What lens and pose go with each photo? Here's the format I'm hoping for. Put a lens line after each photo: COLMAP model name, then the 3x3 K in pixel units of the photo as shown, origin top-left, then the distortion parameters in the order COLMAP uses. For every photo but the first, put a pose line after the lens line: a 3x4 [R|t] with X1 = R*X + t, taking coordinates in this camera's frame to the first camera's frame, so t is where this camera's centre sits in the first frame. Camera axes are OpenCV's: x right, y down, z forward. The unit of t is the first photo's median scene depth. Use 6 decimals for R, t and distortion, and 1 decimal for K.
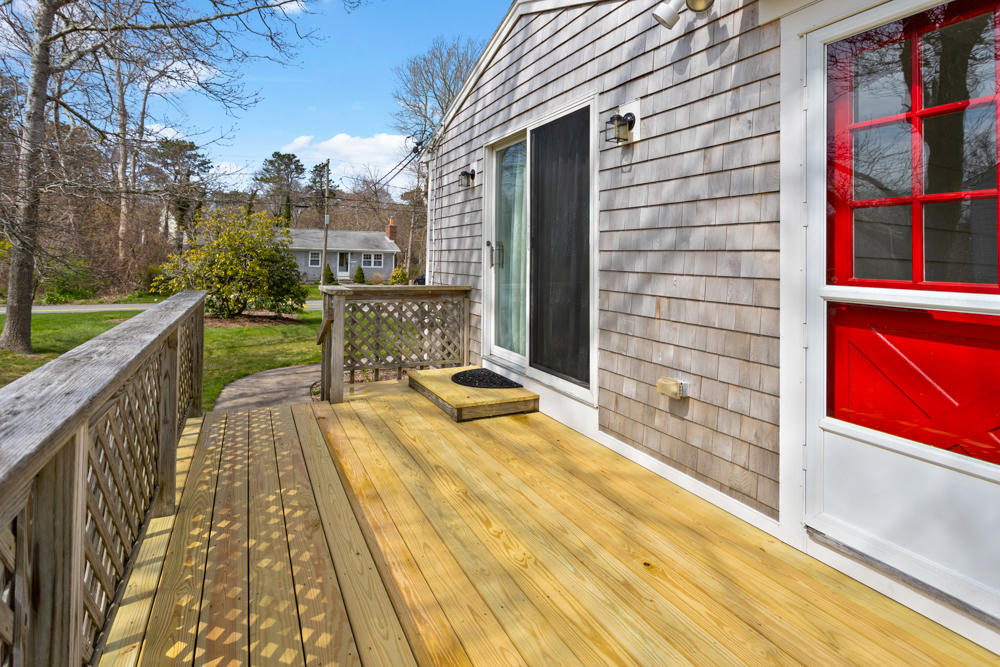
lens RADIAL K [[511.0, 0, 495.6], [0, 511.0, 241.8], [0, 0, 1]] dist [-0.002154, 0.000445]
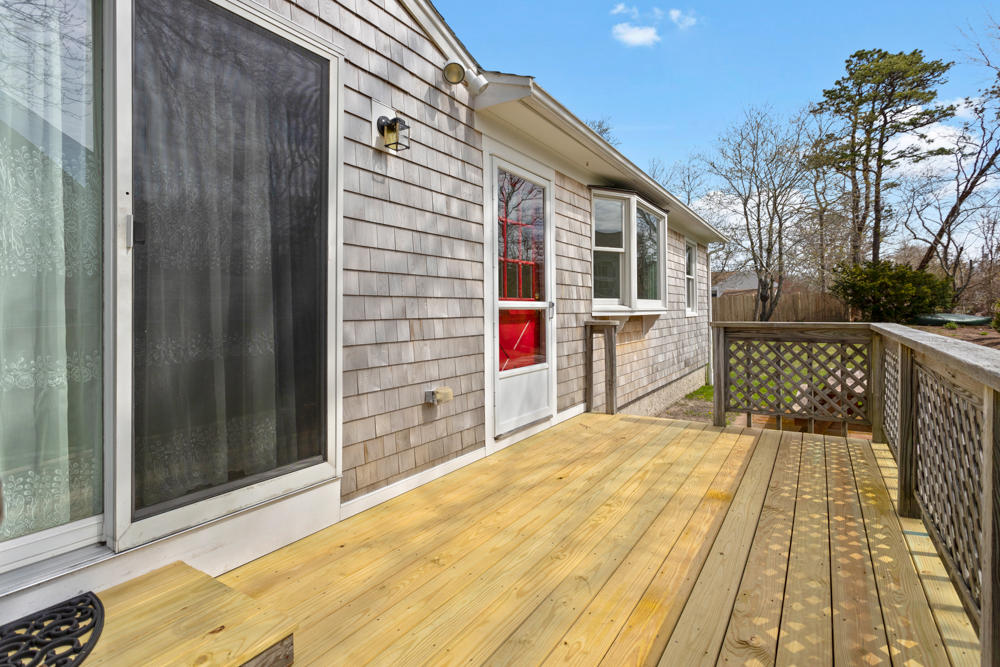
lens RADIAL K [[512.5, 0, 503.5], [0, 512.5, 310.5], [0, 0, 1]] dist [-0.005212, 0.000256]
pose [[-0.532425, -0.019348, 0.846256, -0.614174], [-0.031300, 0.999505, 0.003159, 0.075041], [-0.845898, -0.024806, -0.532767, 1.311593]]
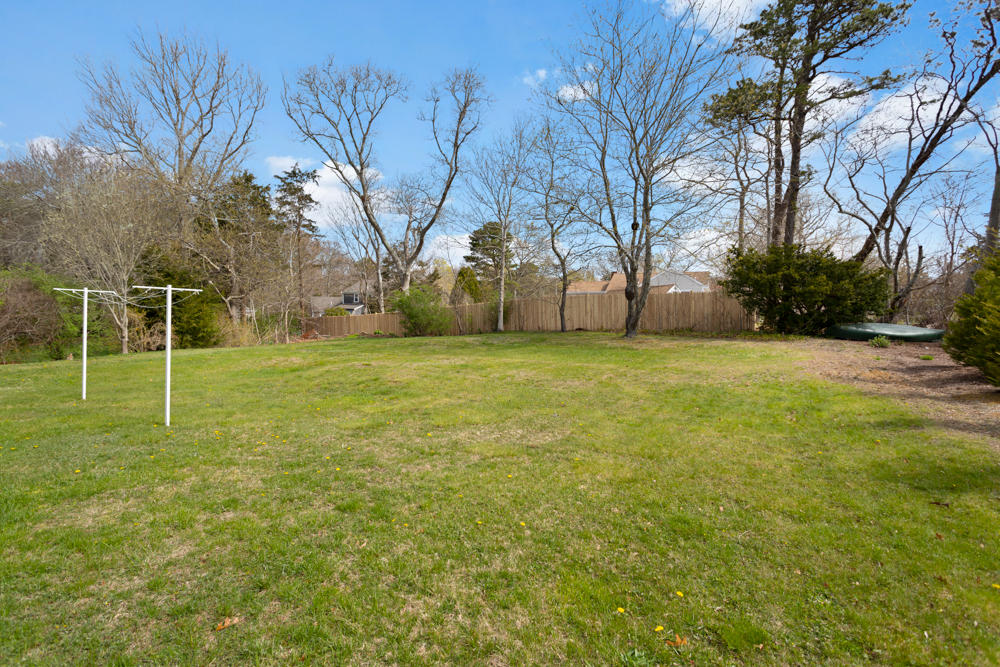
lens RADIAL K [[474.9, 0, 500.0], [0, 474.9, 333.5], [0, 0, 1]] dist [0.000509, 0.000291]
pose [[-0.534294, -0.071296, 0.842287, 0.341969], [-0.058964, 0.997153, 0.047001, 0.040922], [-0.843240, -0.024552, -0.536977, -2.692575]]
